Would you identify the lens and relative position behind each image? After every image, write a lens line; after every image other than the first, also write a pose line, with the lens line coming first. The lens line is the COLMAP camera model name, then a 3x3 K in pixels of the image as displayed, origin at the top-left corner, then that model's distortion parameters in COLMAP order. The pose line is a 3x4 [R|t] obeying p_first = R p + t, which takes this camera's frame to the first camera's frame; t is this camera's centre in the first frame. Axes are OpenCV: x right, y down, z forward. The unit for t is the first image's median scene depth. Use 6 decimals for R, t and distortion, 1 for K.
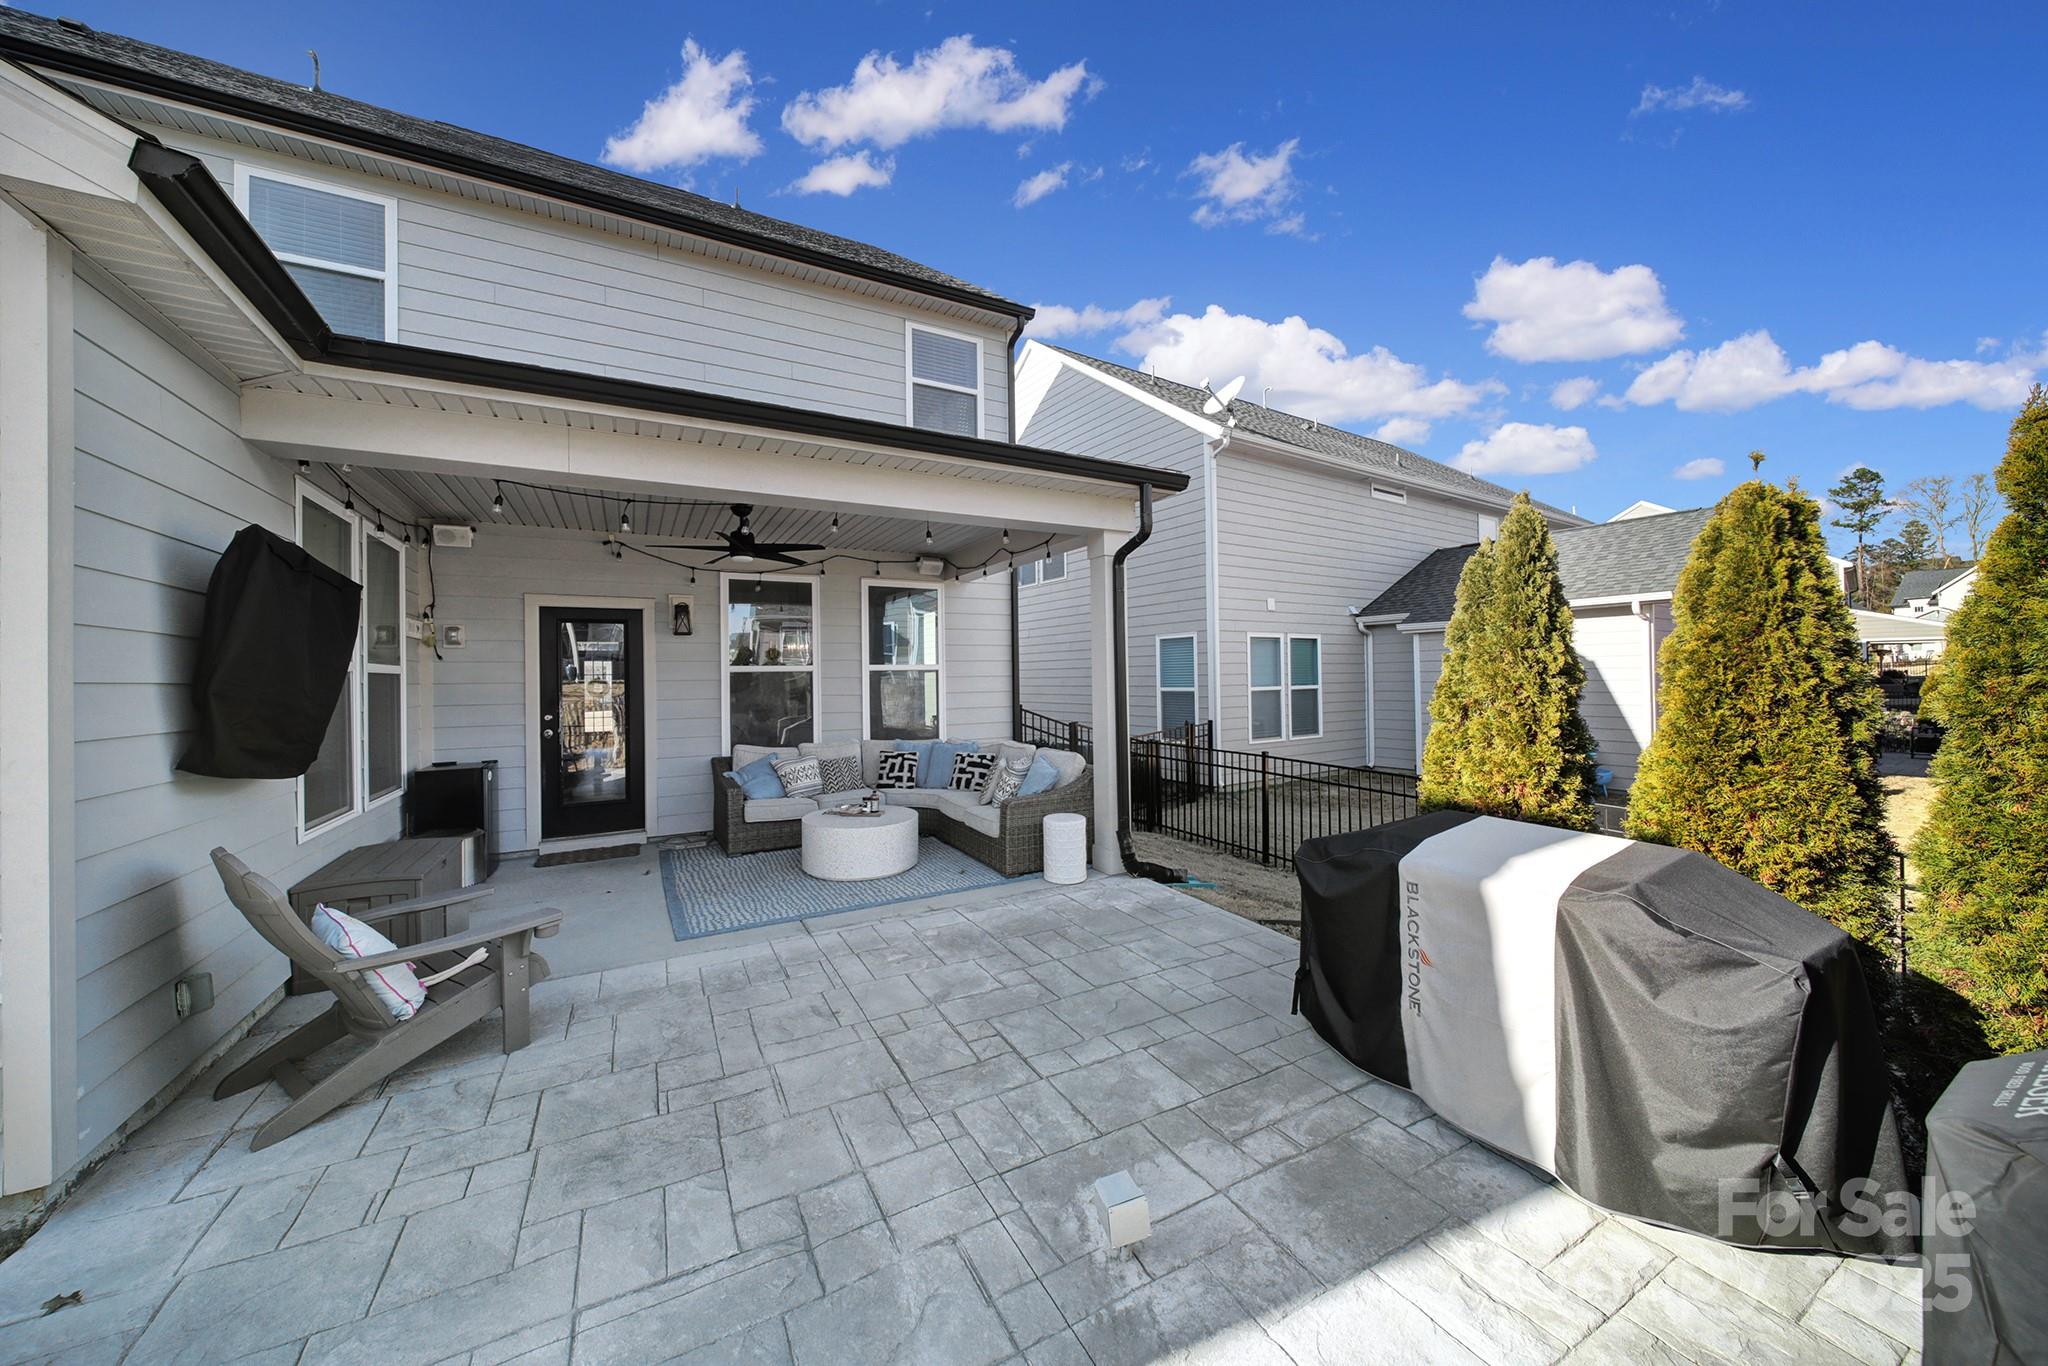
lens RADIAL K [[720.3, 0, 1023.5], [0, 720.3, 673.4], [0, 0, 1]] dist [-0.002931, -0.000390]
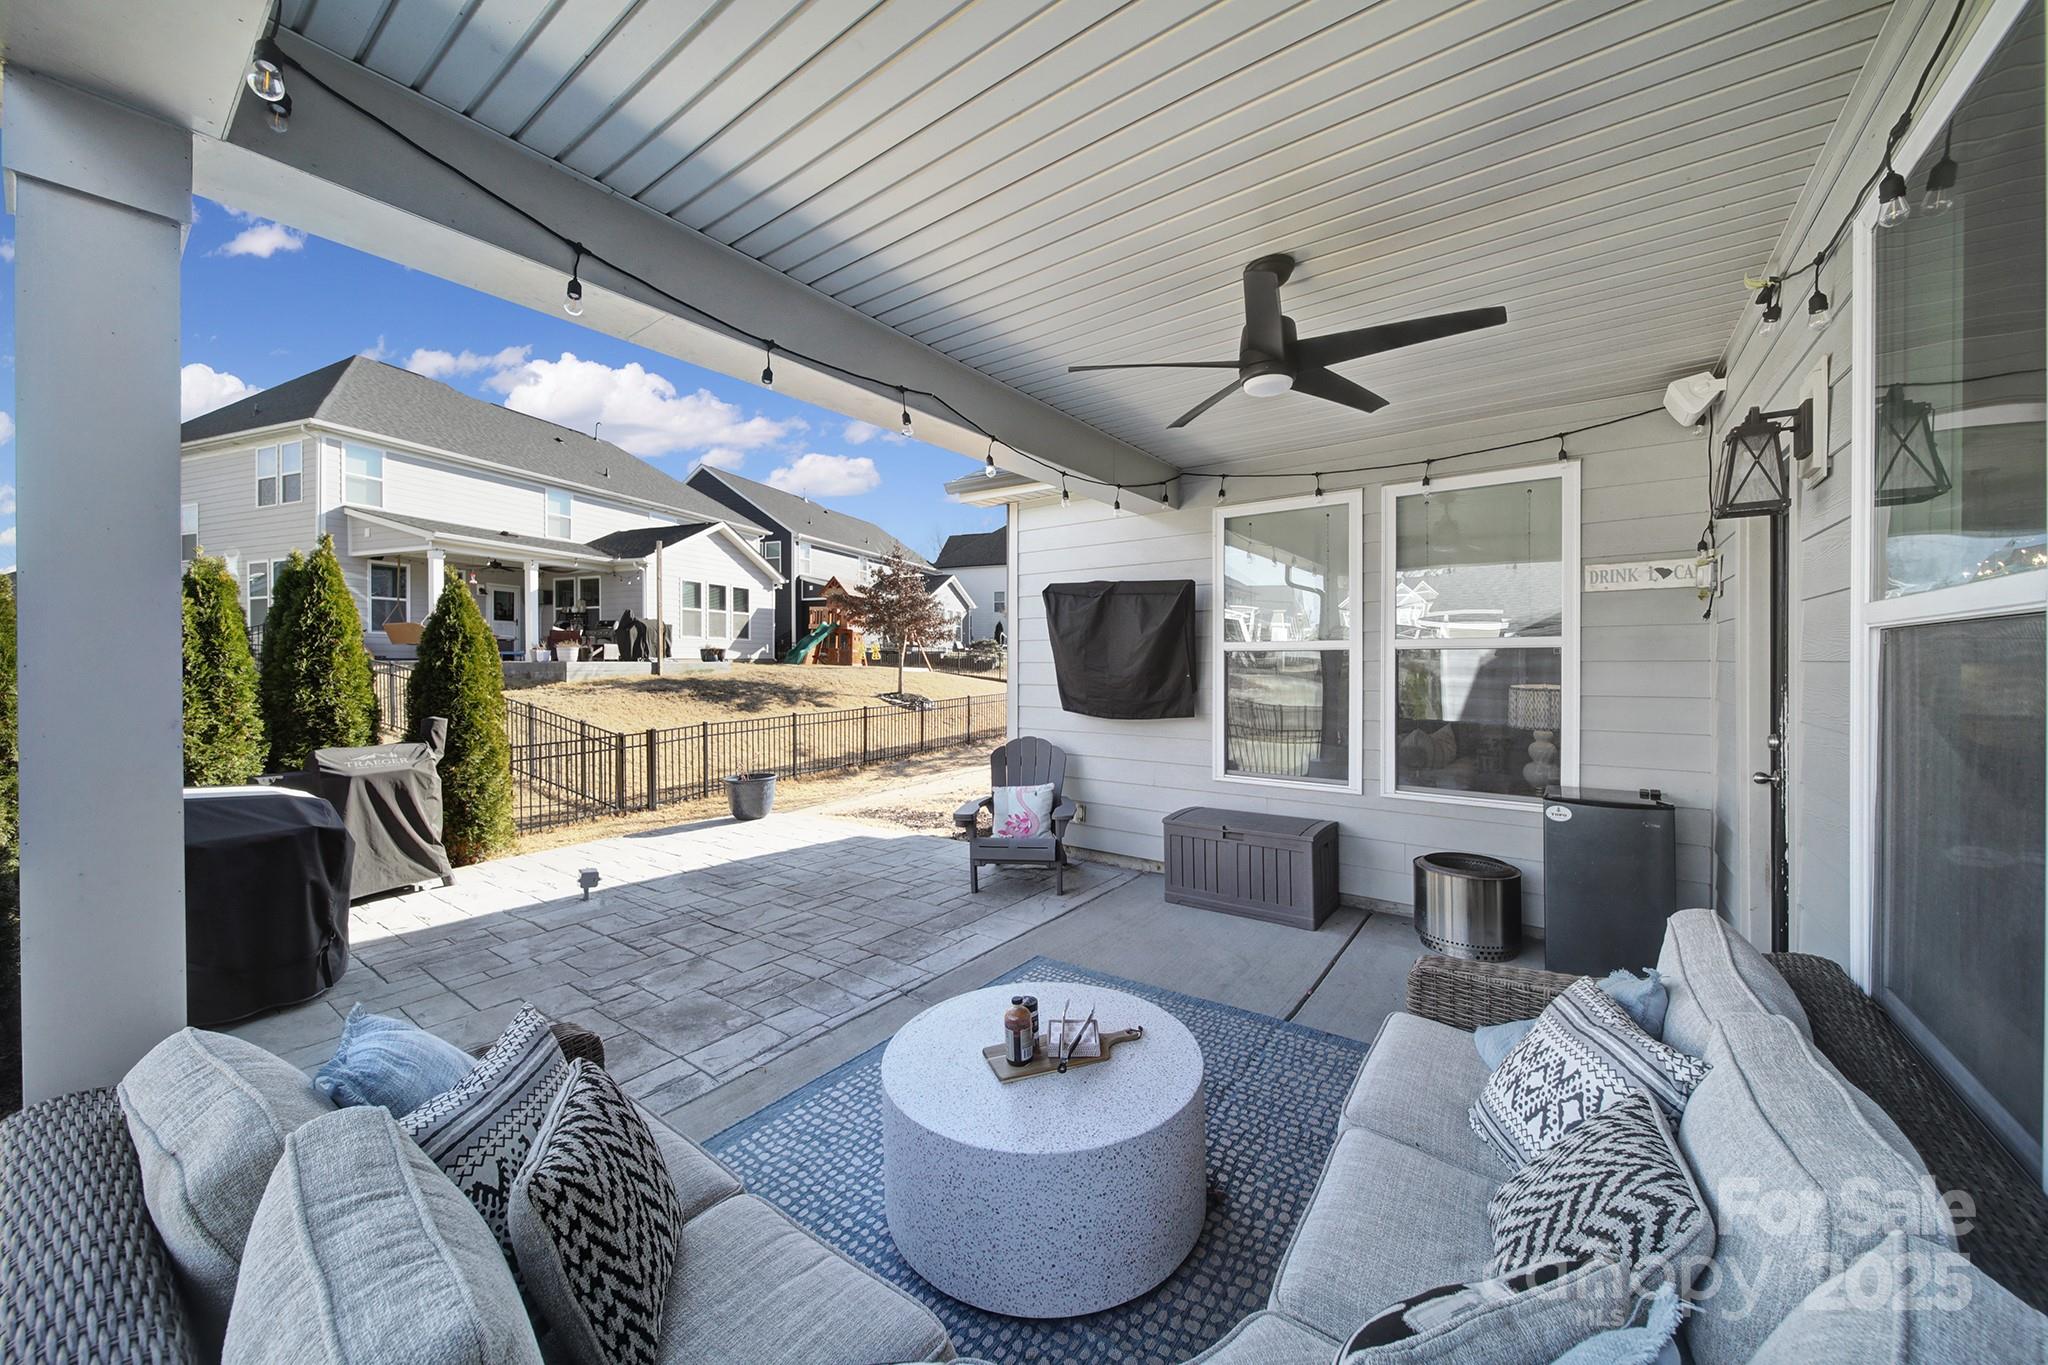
lens RADIAL K [[720.3, 0, 1023.5], [0, 720.3, 672.9], [0, 0, 1]] dist [-0.002931, -0.000390]
pose [[-0.911156, 0.020866, -0.411534, -0.144031], [0.022814, 0.999740, 0.000177, 0.028878], [0.411430, -0.009228, -0.911394, 2.480247]]
